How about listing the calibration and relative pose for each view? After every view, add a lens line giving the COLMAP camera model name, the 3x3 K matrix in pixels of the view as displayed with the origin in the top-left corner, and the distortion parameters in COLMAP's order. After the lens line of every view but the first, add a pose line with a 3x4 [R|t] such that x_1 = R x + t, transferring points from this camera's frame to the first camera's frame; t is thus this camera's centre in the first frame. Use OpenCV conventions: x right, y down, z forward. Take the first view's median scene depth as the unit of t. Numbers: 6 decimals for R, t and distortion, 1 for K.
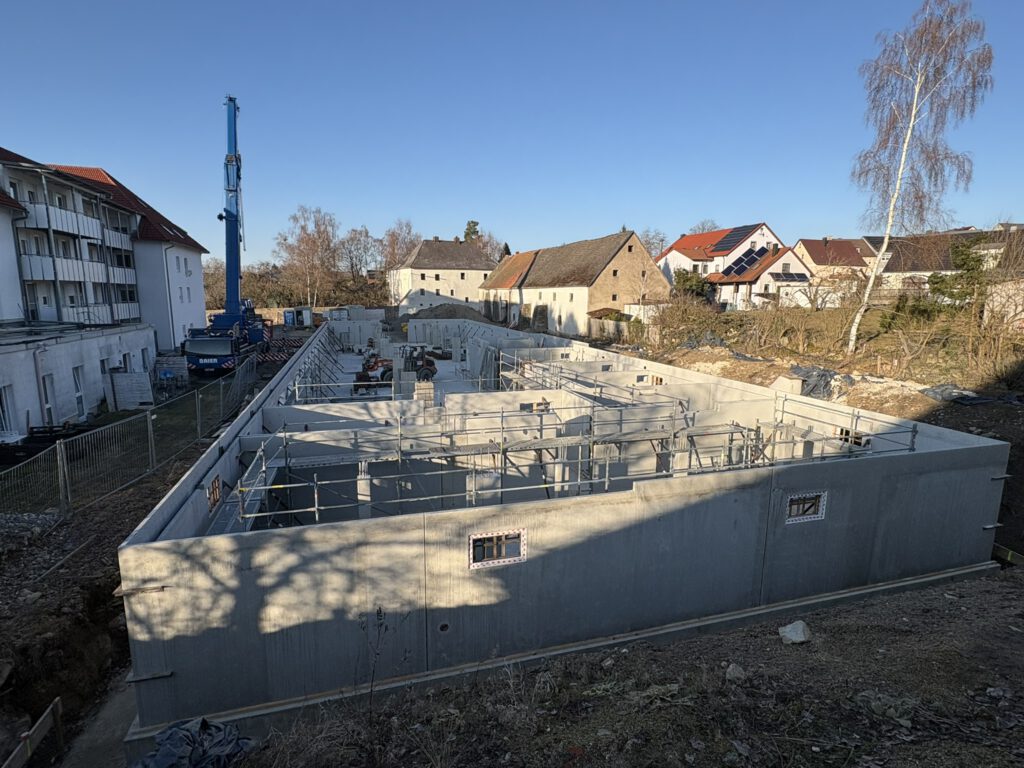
lens RADIAL K [[525.6, 0, 512.0], [0, 525.6, 384.0], [0, 0, 1]] dist [-0.002353, -0.001031]
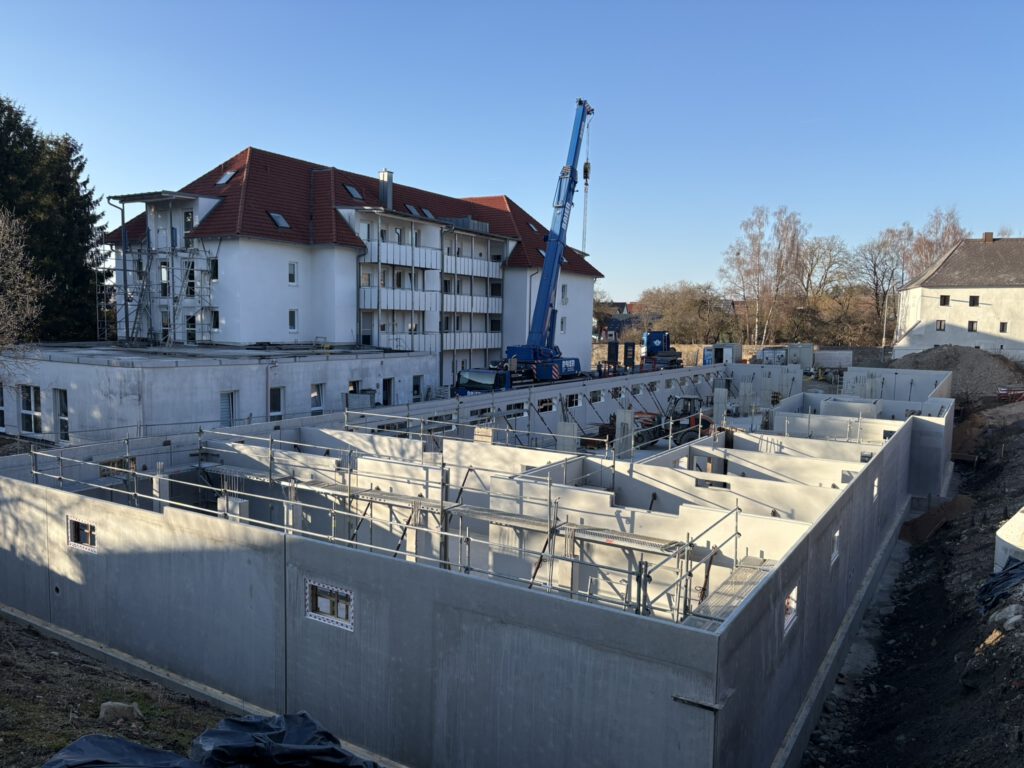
lens RADIAL K [[773.7, 0, 512.0], [0, 773.7, 384.0], [0, 0, 1]] dist [0.061648, -0.073701]
pose [[0.663588, 0.066948, -0.745096, 0.849712], [-0.139749, 0.989549, -0.035549, -0.038149], [0.734929, 0.127717, 0.666009, 0.234189]]
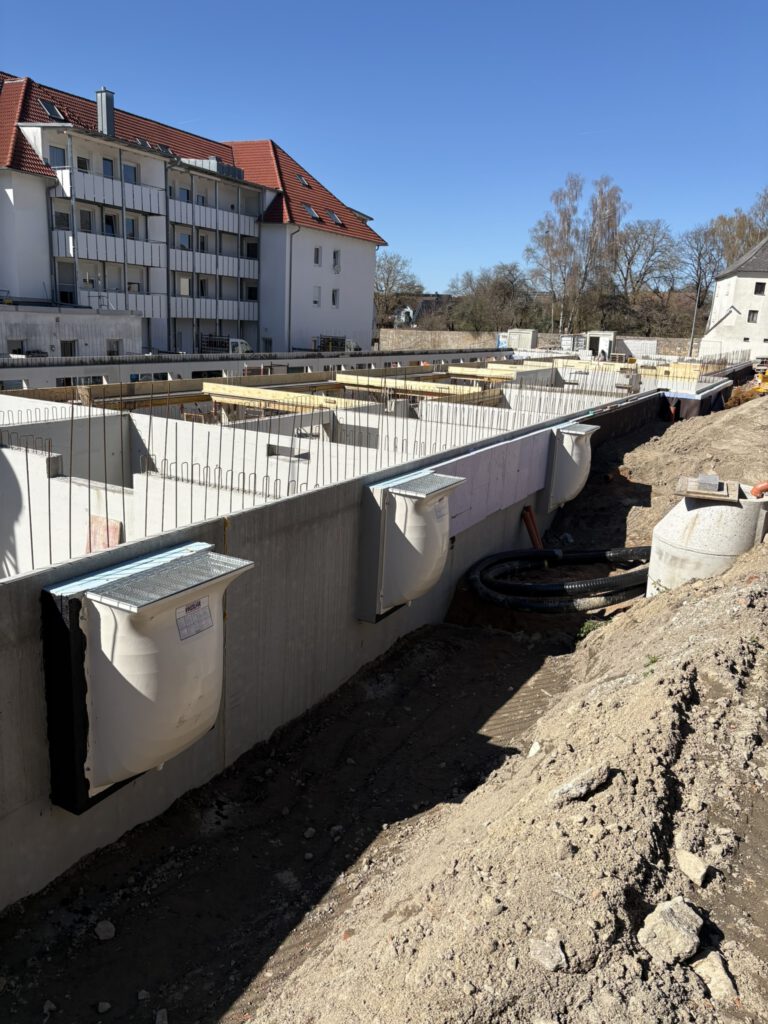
lens RADIAL K [[771.8, 0, 384.0], [0, 771.8, 512.0], [0, 0, 1]] dist [0.002458, -0.001963]
pose [[0.694242, 0.202336, -0.690716, 0.791917], [-0.166000, 0.978812, 0.119882, -0.028280], [0.700337, 0.031432, 0.713120, 0.707242]]
